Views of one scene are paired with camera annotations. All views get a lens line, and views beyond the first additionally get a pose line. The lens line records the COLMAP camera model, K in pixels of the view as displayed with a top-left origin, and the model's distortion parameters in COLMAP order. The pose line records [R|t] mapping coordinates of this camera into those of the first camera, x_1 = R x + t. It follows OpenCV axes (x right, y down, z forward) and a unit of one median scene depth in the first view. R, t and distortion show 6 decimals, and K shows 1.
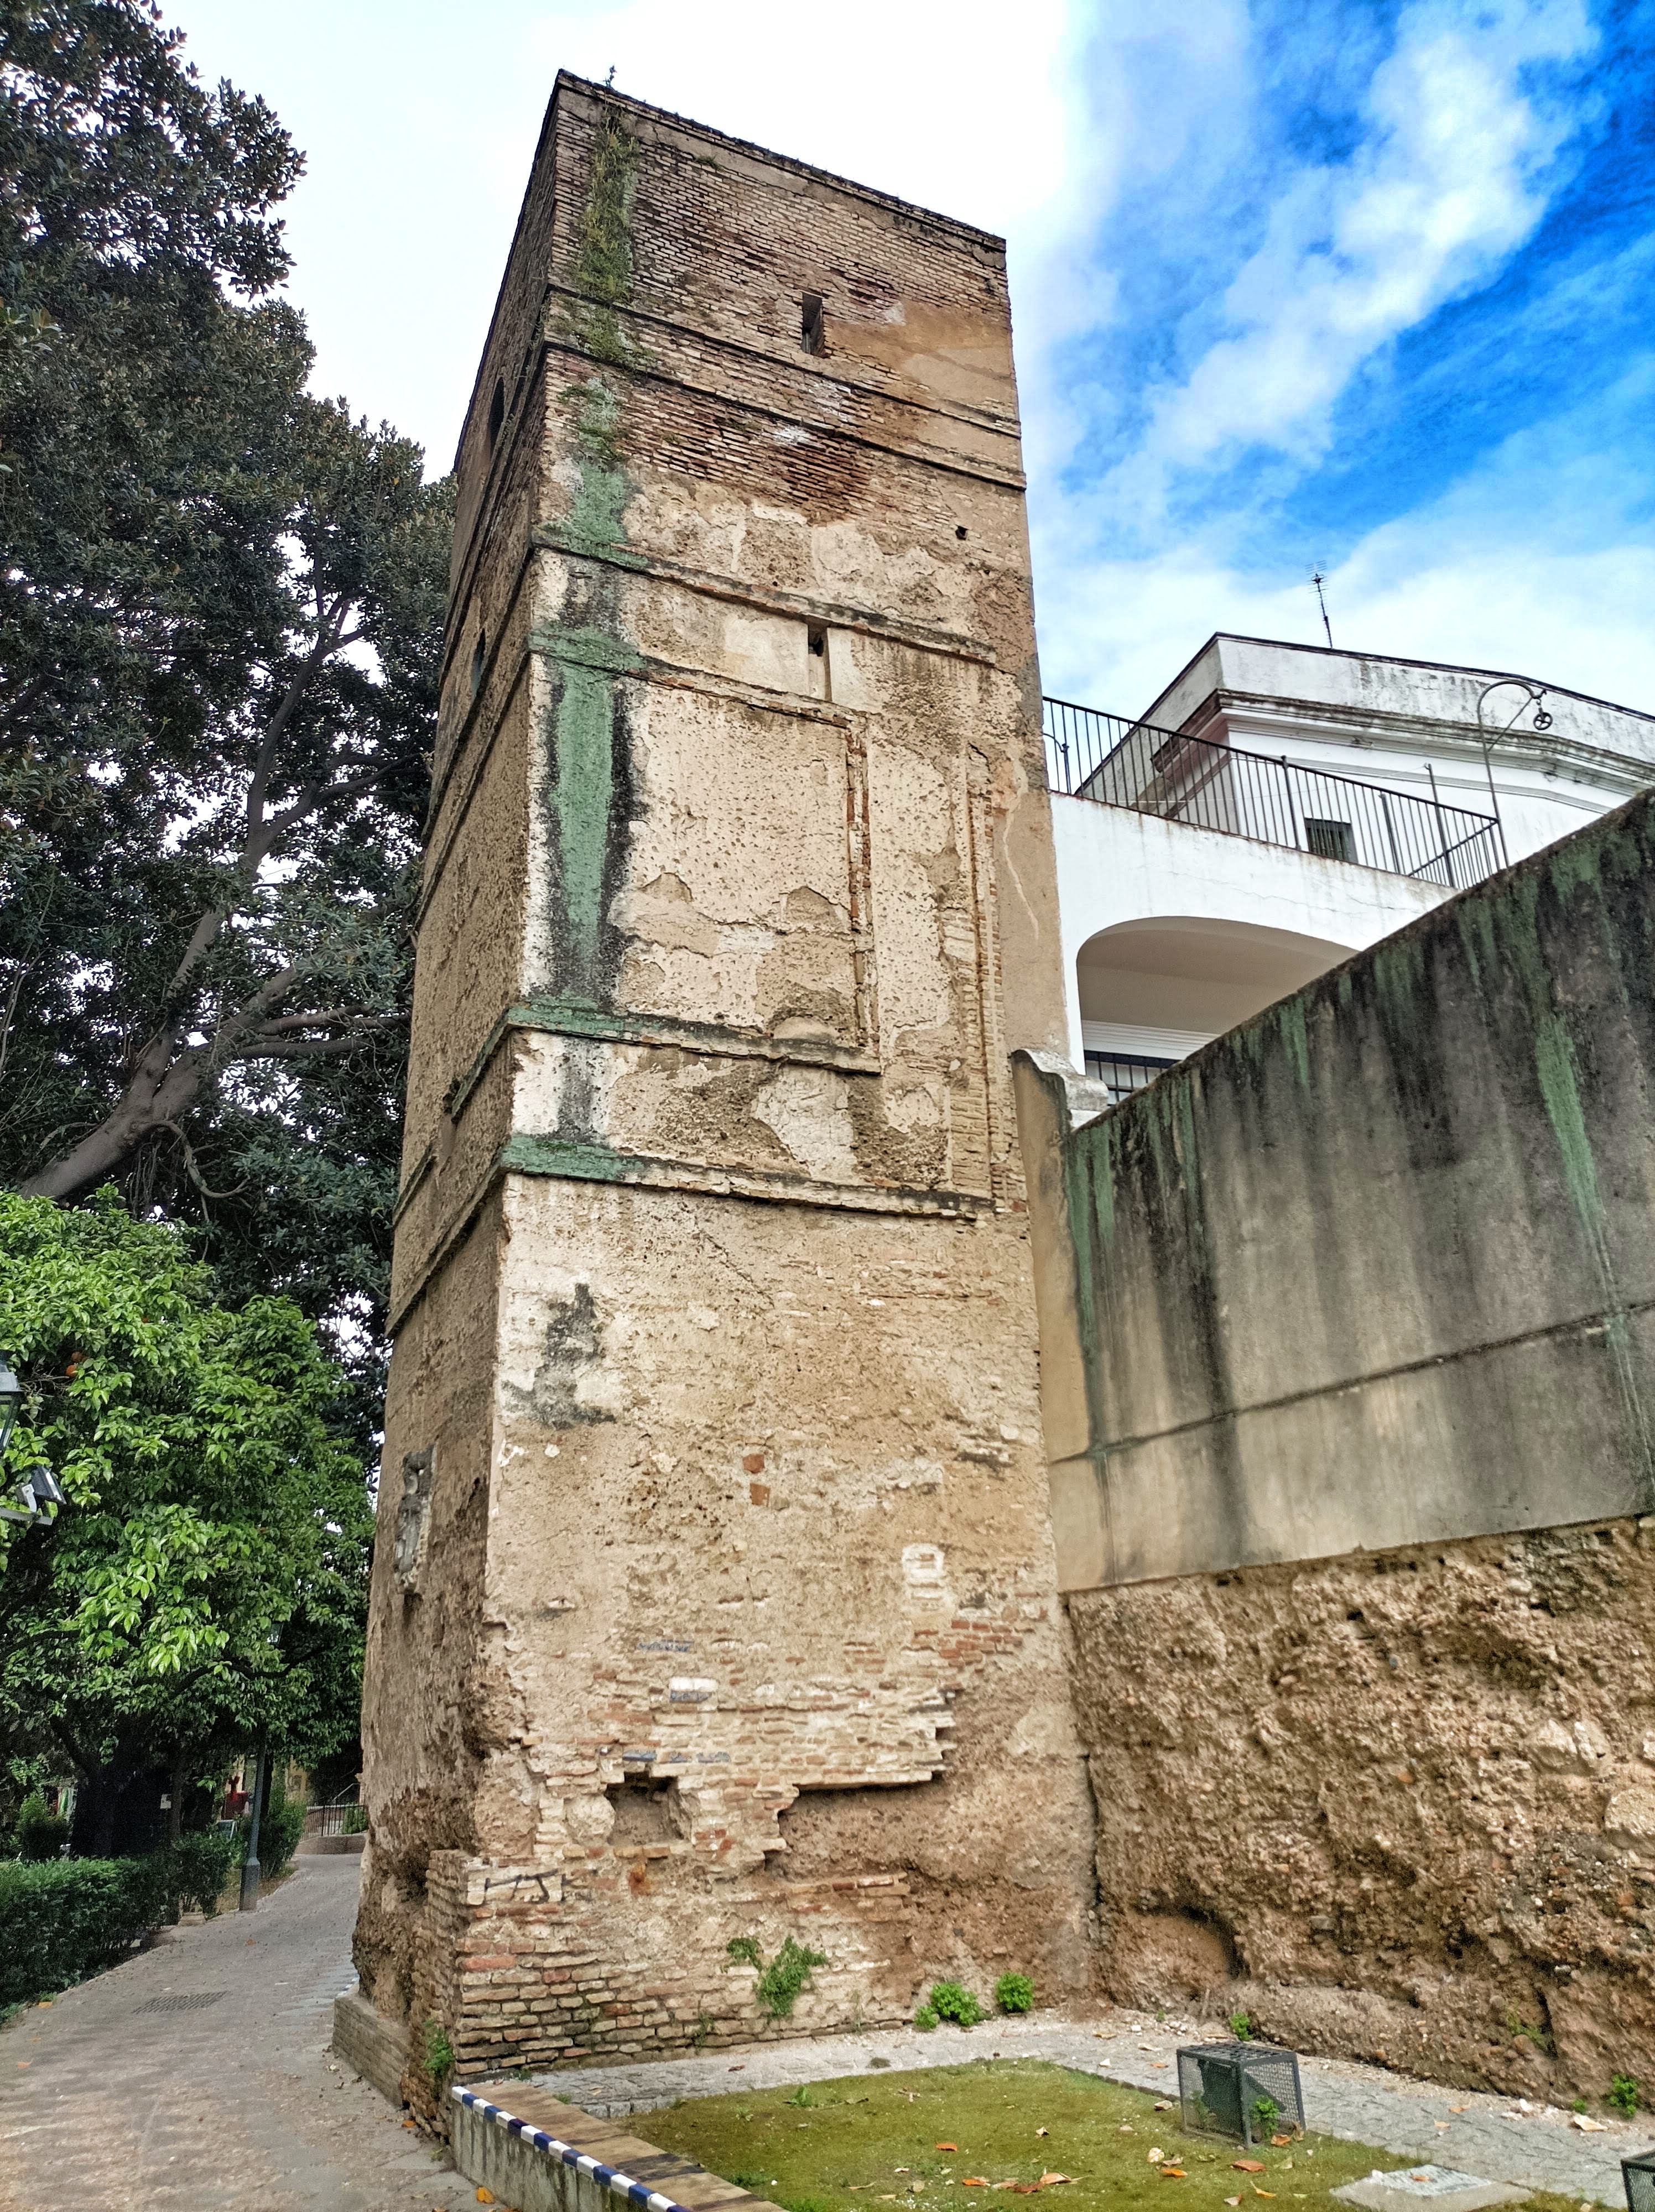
lens RADIAL K [[1636.2, 0, 827.5], [0, 1636.2, 1106.0], [0, 0, 1]] dist [0.050332, -0.049515]
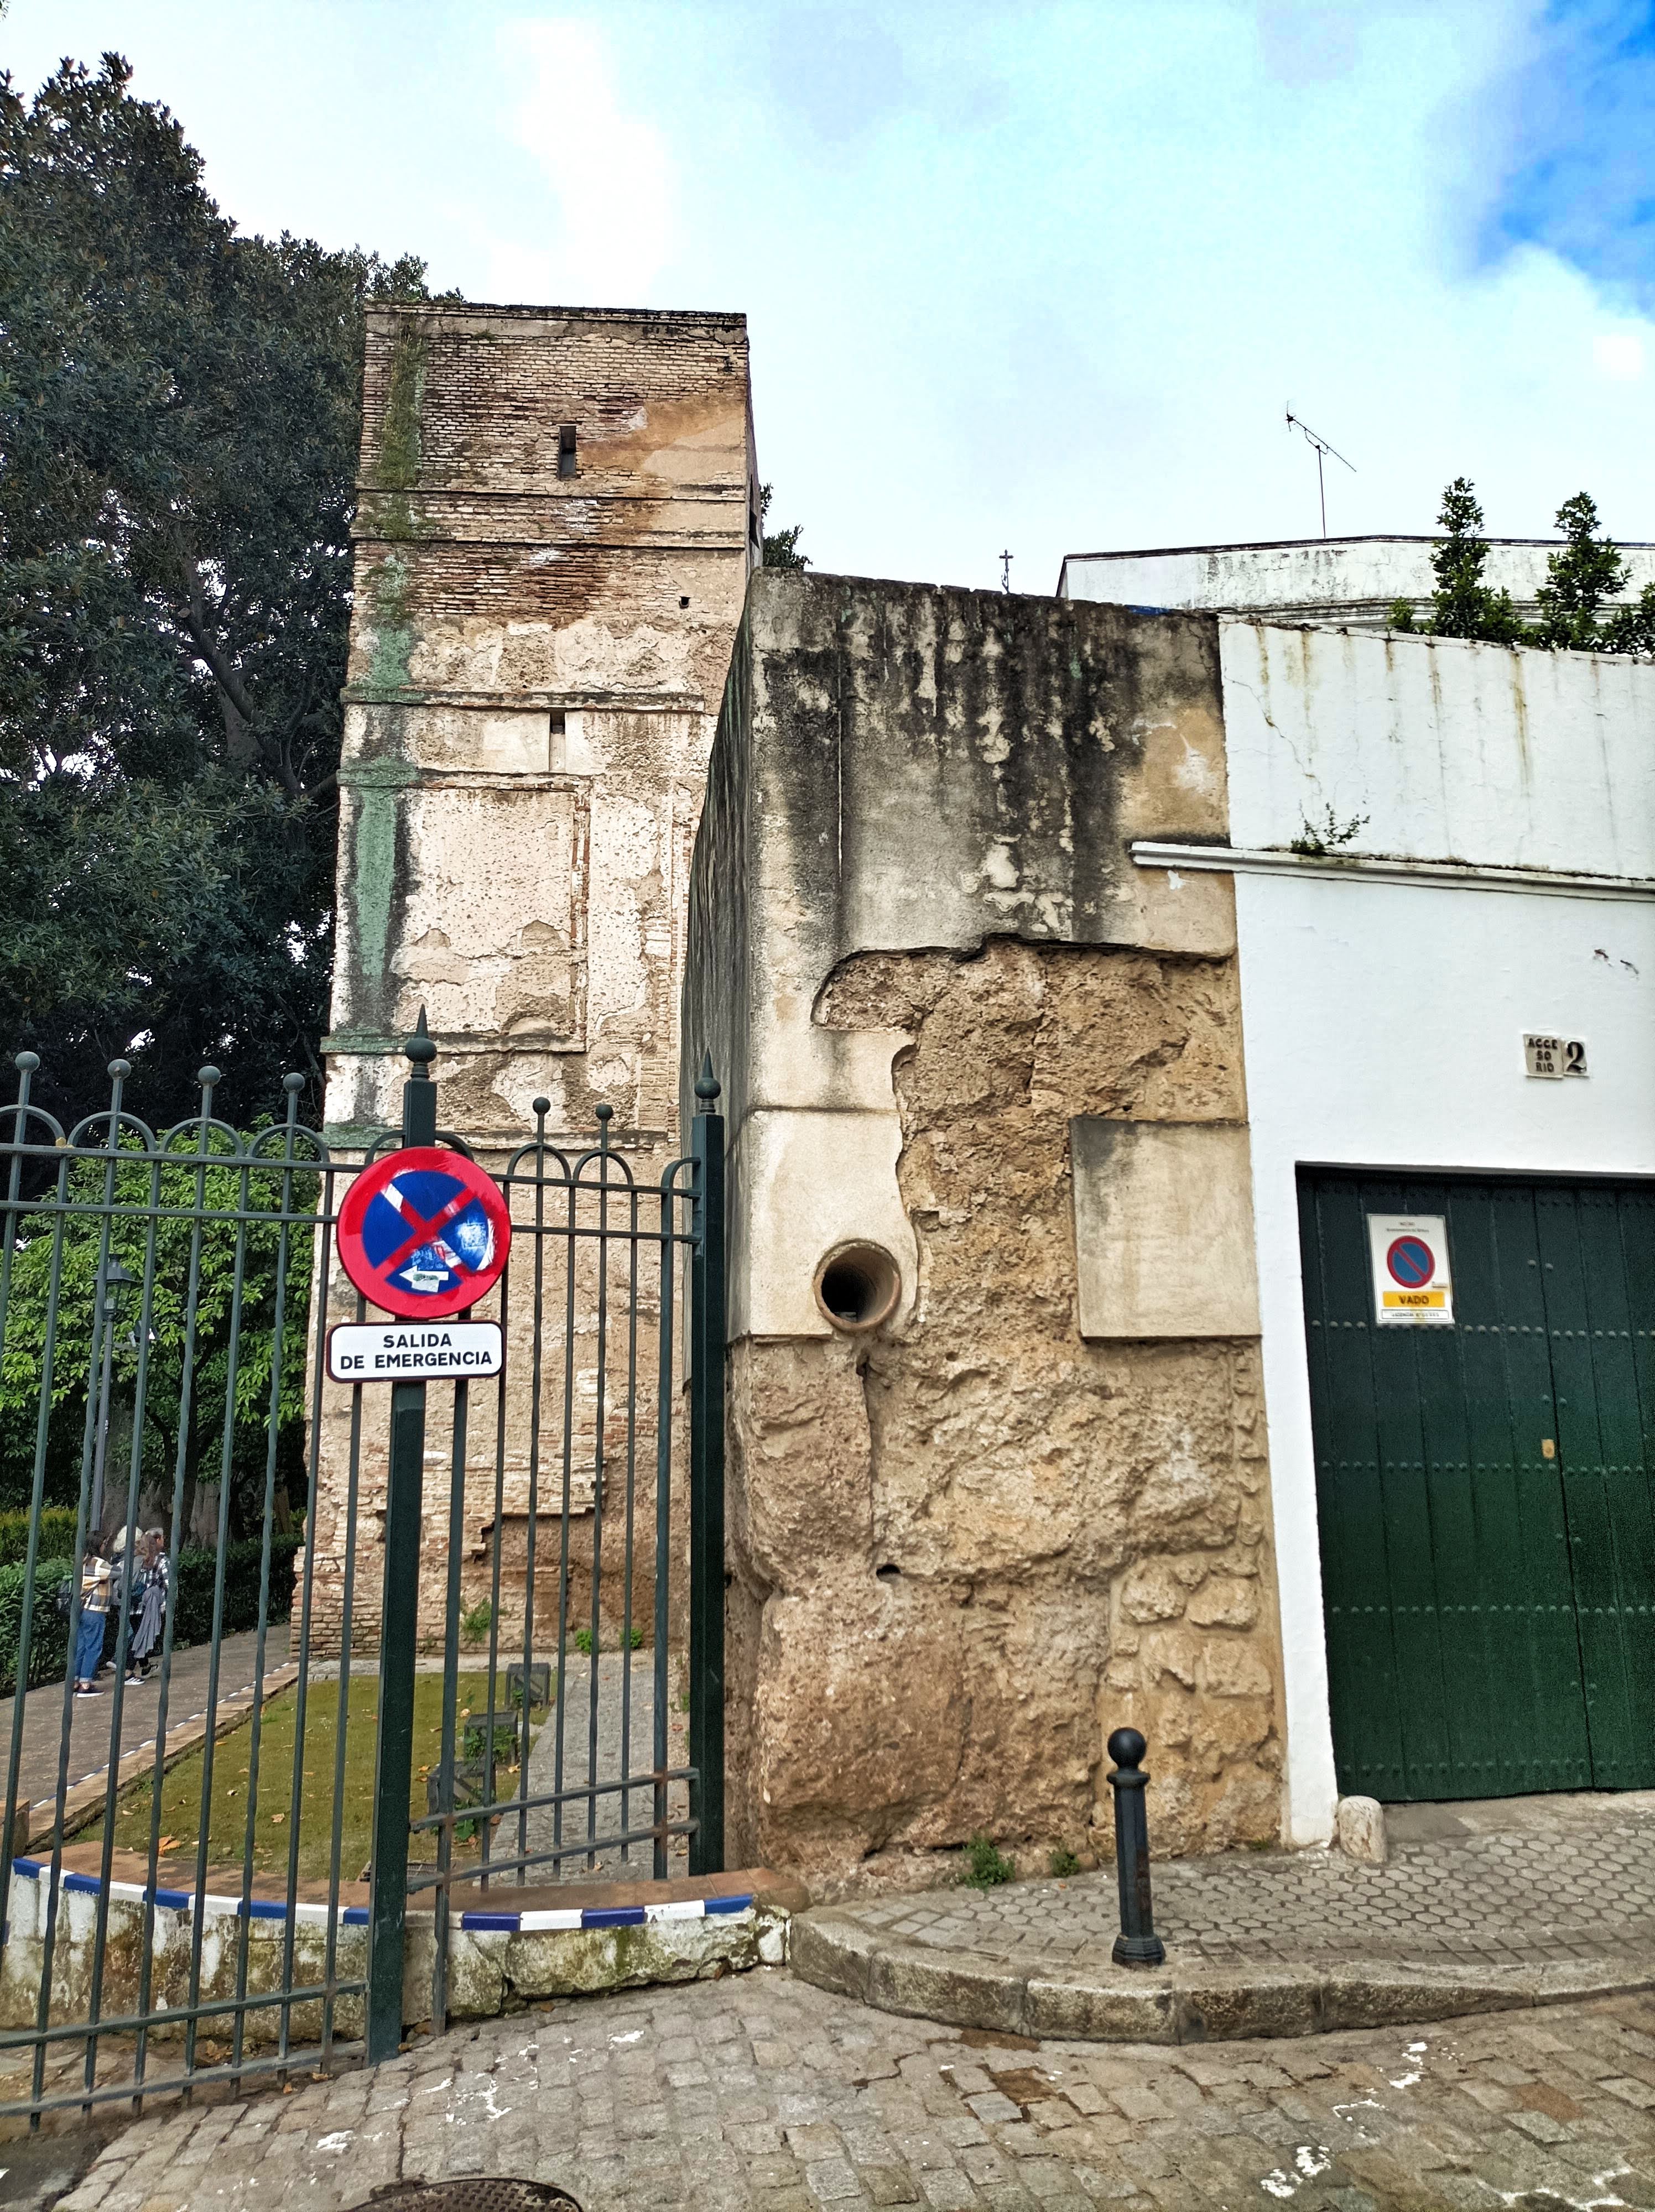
lens RADIAL K [[1636.2, 0, 827.5], [0, 1636.2, 1106.0], [0, 0, 1]] dist [0.050332, -0.049515]
pose [[0.933050, -0.044860, -0.356939, 0.701828], [0.107816, 0.981457, 0.158486, -0.168079], [0.343210, -0.186359, 0.920585, -0.255545]]
